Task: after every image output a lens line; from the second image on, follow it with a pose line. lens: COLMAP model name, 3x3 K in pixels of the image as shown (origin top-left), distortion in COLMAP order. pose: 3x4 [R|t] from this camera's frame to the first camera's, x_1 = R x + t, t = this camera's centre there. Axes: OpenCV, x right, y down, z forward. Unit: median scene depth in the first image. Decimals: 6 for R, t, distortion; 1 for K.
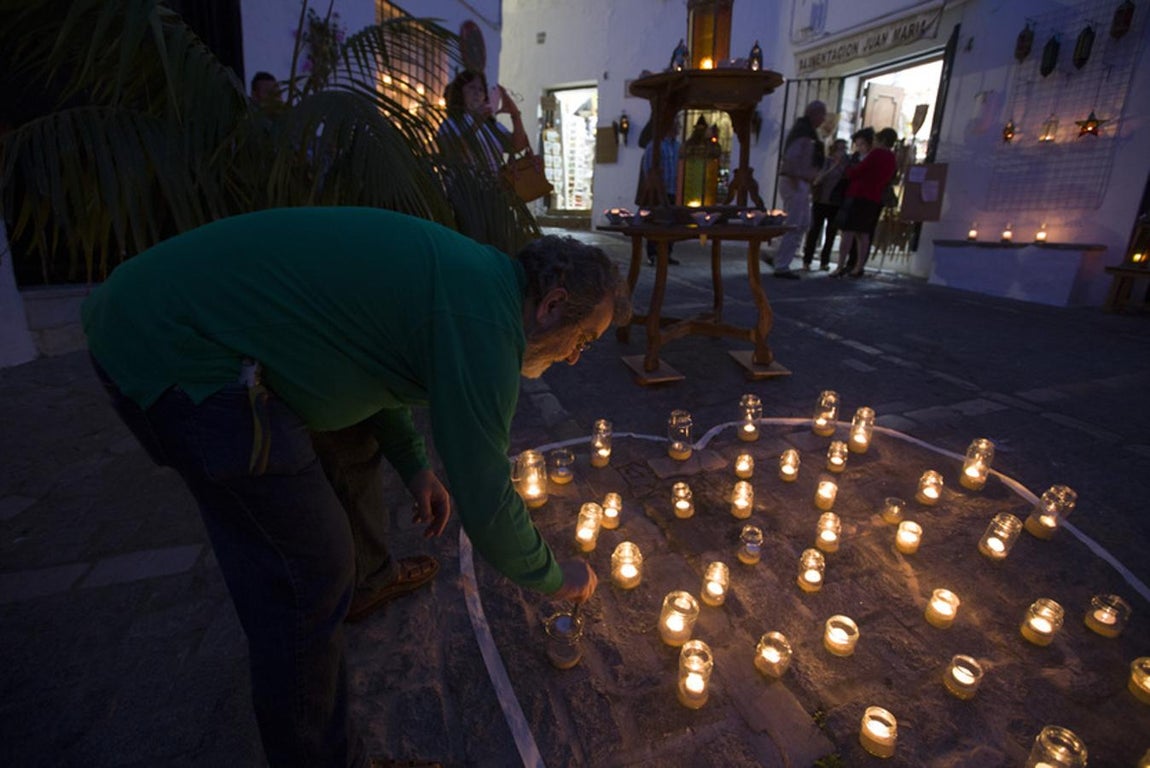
lens RADIAL K [[519.4, 0, 569.9], [0, 519.4, 384.0], [0, 0, 1]] dist [-0.048774, 0.012551]
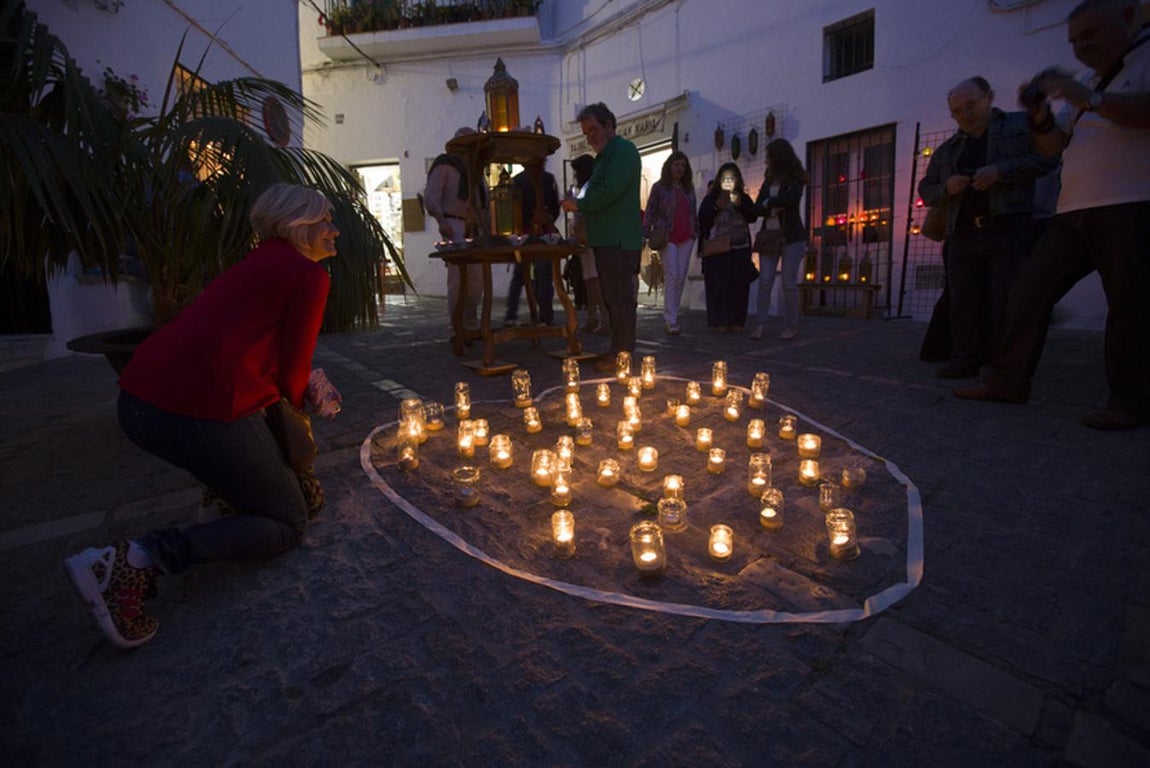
lens RADIAL K [[519.4, 0, 569.9], [0, 519.4, 384.0], [0, 0, 1]] dist [-0.048774, 0.012551]
pose [[0.934114, -0.100458, 0.342549, -0.050628], [0.148001, 0.982215, -0.115542, 0.106534], [-0.324850, 0.158627, 0.932368, -0.106445]]
